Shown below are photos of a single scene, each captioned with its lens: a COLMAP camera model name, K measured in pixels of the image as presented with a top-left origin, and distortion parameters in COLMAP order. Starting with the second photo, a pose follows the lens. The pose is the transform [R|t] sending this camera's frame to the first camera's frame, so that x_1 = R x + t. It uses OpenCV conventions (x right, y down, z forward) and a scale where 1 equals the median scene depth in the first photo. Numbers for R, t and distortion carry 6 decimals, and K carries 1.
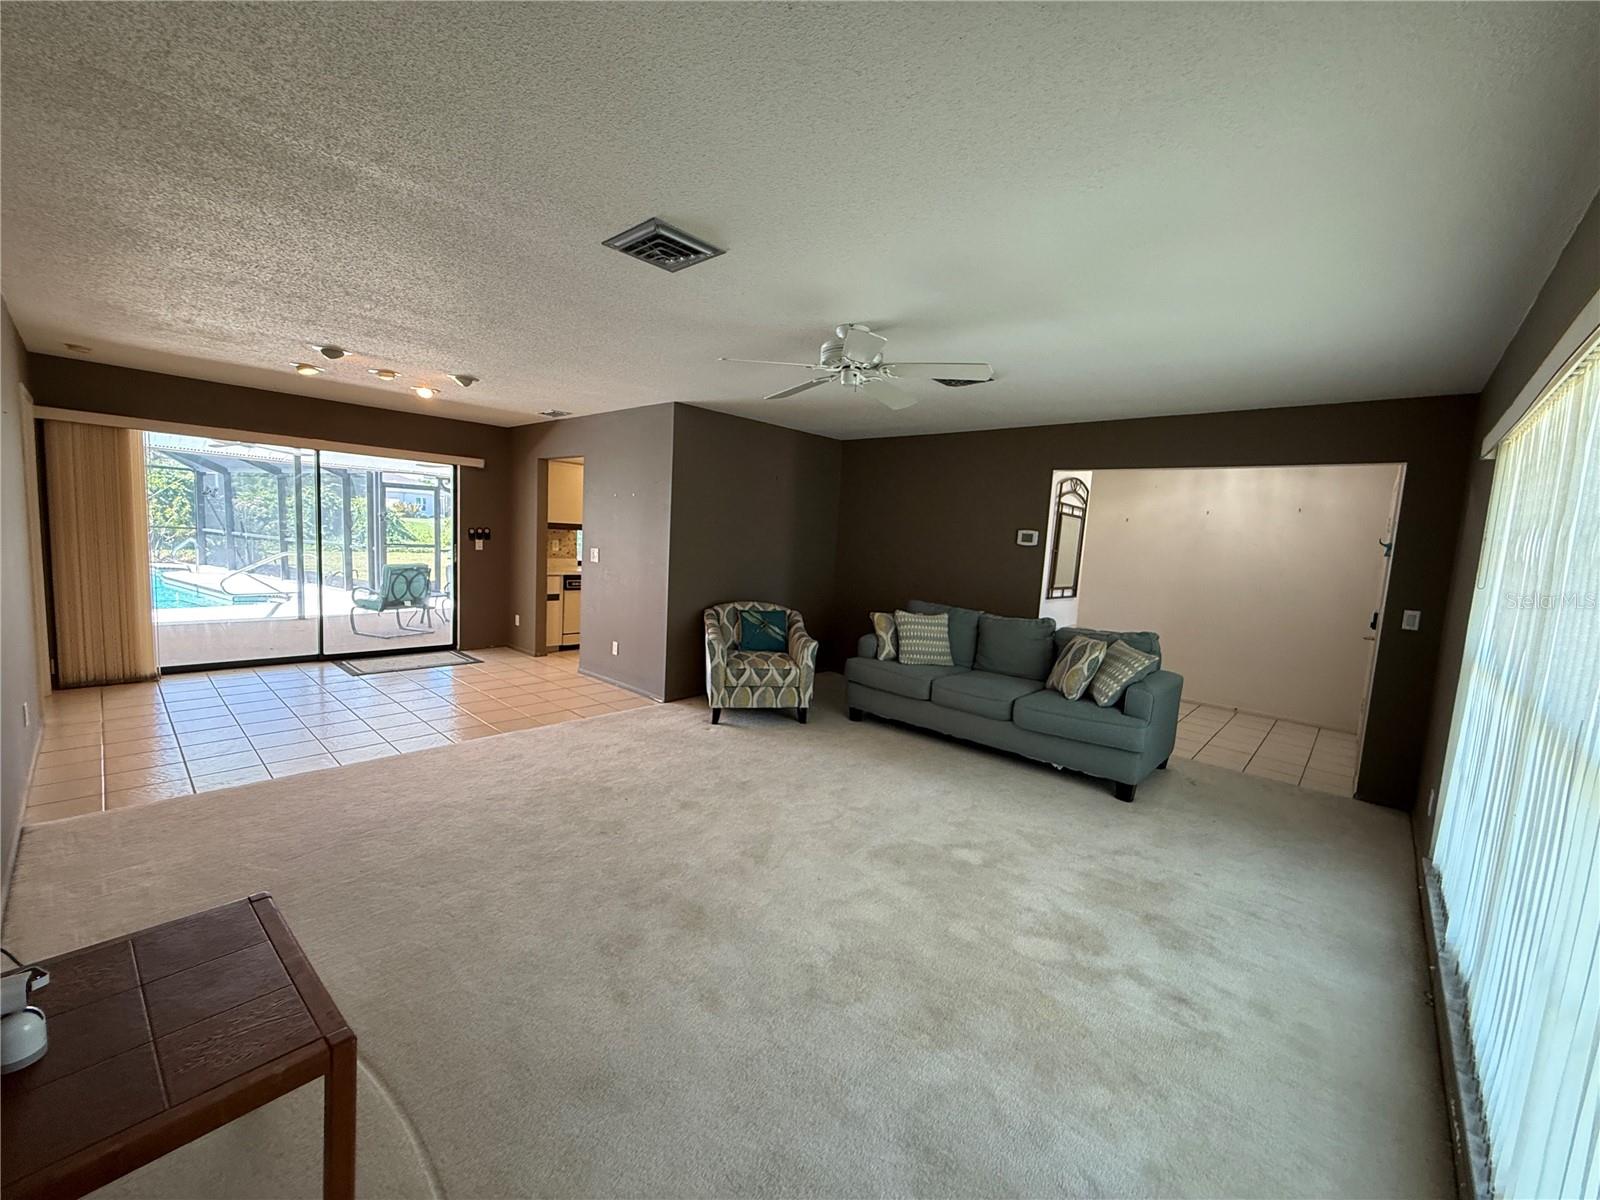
lens RADIAL K [[637.7, 0, 793.4], [0, 637.7, 599.3], [0, 0, 1]] dist [0.000376, -0.000030]
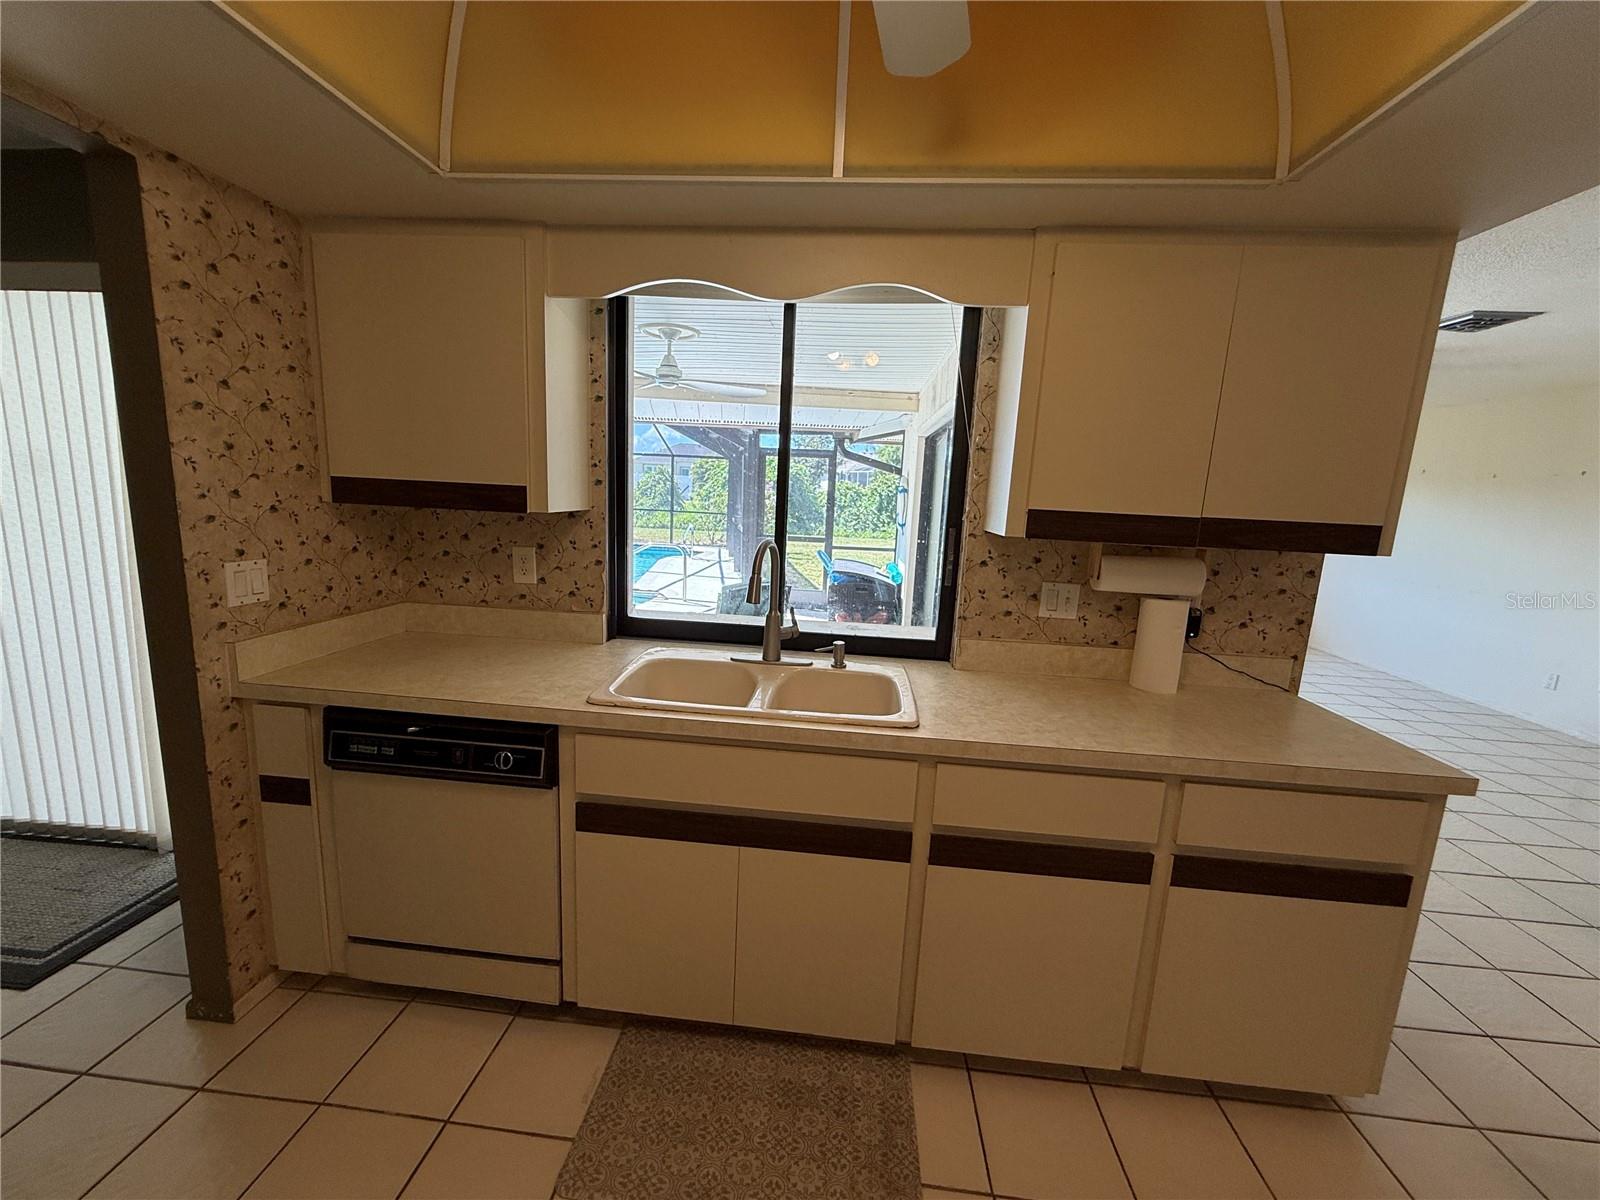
lens RADIAL K [[637.7, 0, 793.4], [0, 637.7, 599.3], [0, 0, 1]] dist [0.000376, -0.000030]
pose [[0.604884, 0.108116, -0.788940, -0.111880], [-0.096398, 0.993396, 0.062226, -0.144921], [0.790457, 0.038412, 0.611312, 1.363849]]
